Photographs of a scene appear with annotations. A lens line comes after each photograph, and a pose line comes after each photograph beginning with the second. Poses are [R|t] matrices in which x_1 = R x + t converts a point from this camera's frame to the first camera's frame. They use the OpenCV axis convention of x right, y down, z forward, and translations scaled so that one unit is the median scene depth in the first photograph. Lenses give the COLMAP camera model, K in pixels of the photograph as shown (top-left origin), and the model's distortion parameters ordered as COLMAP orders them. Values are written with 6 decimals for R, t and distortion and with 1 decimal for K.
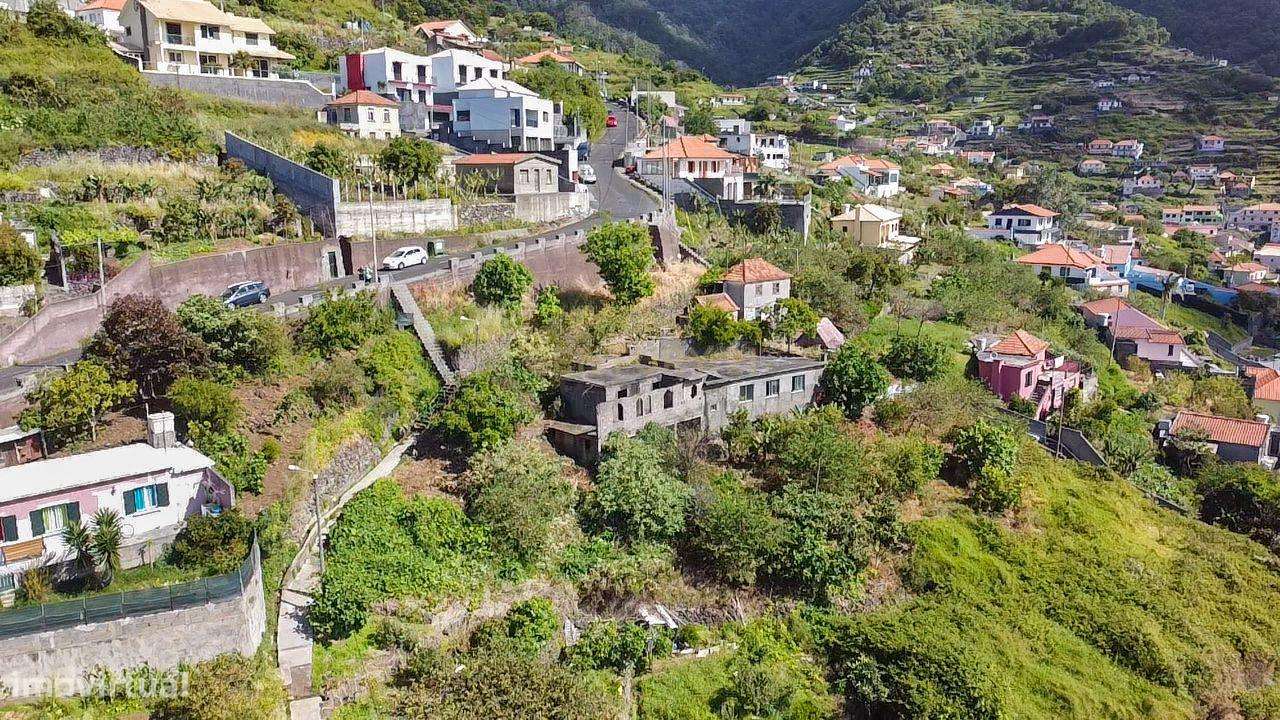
lens RADIAL K [[946.2, 0, 640.0], [0, 946.2, 360.0], [0, 0, 1]] dist [0.004957, -0.004055]
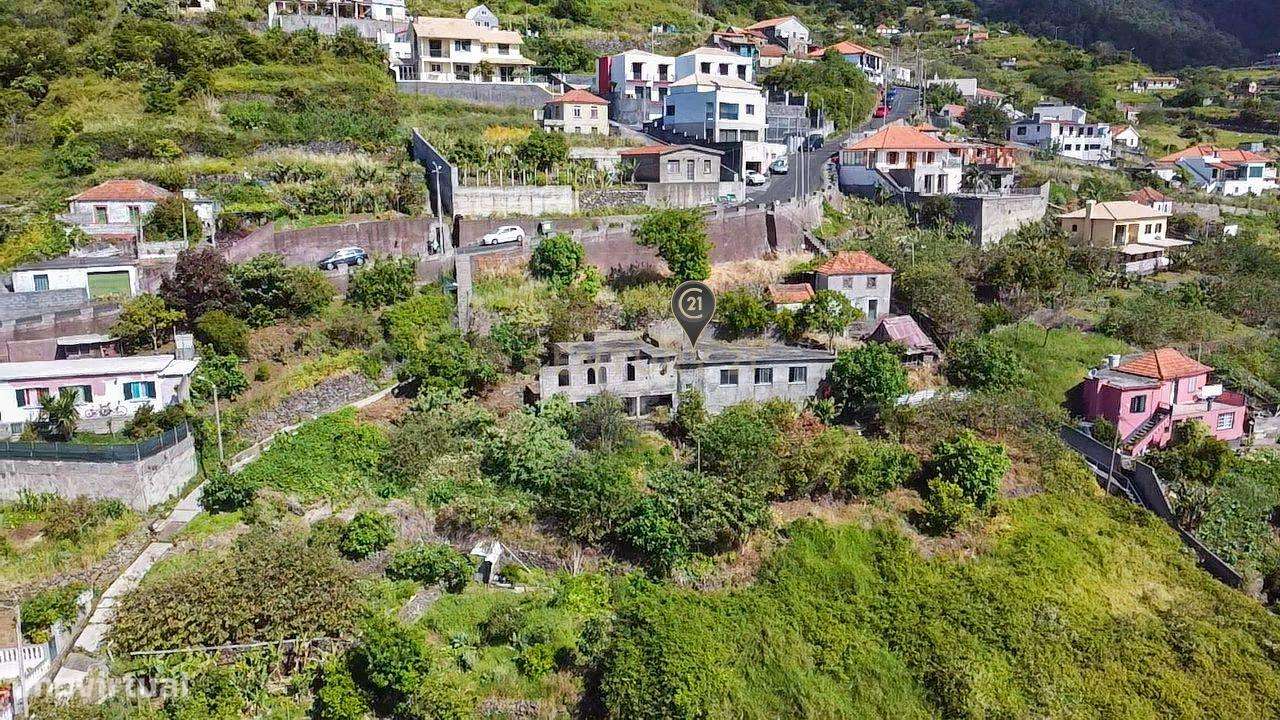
lens RADIAL K [[946.2, 0, 640.0], [0, 946.2, 360.0], [0, 0, 1]] dist [0.004957, -0.004055]
pose [[0.892781, 0.093067, -0.440773, 0.351285], [-0.090588, 0.995530, 0.026715, -0.001622], [0.441289, 0.016079, 0.897221, 0.030790]]
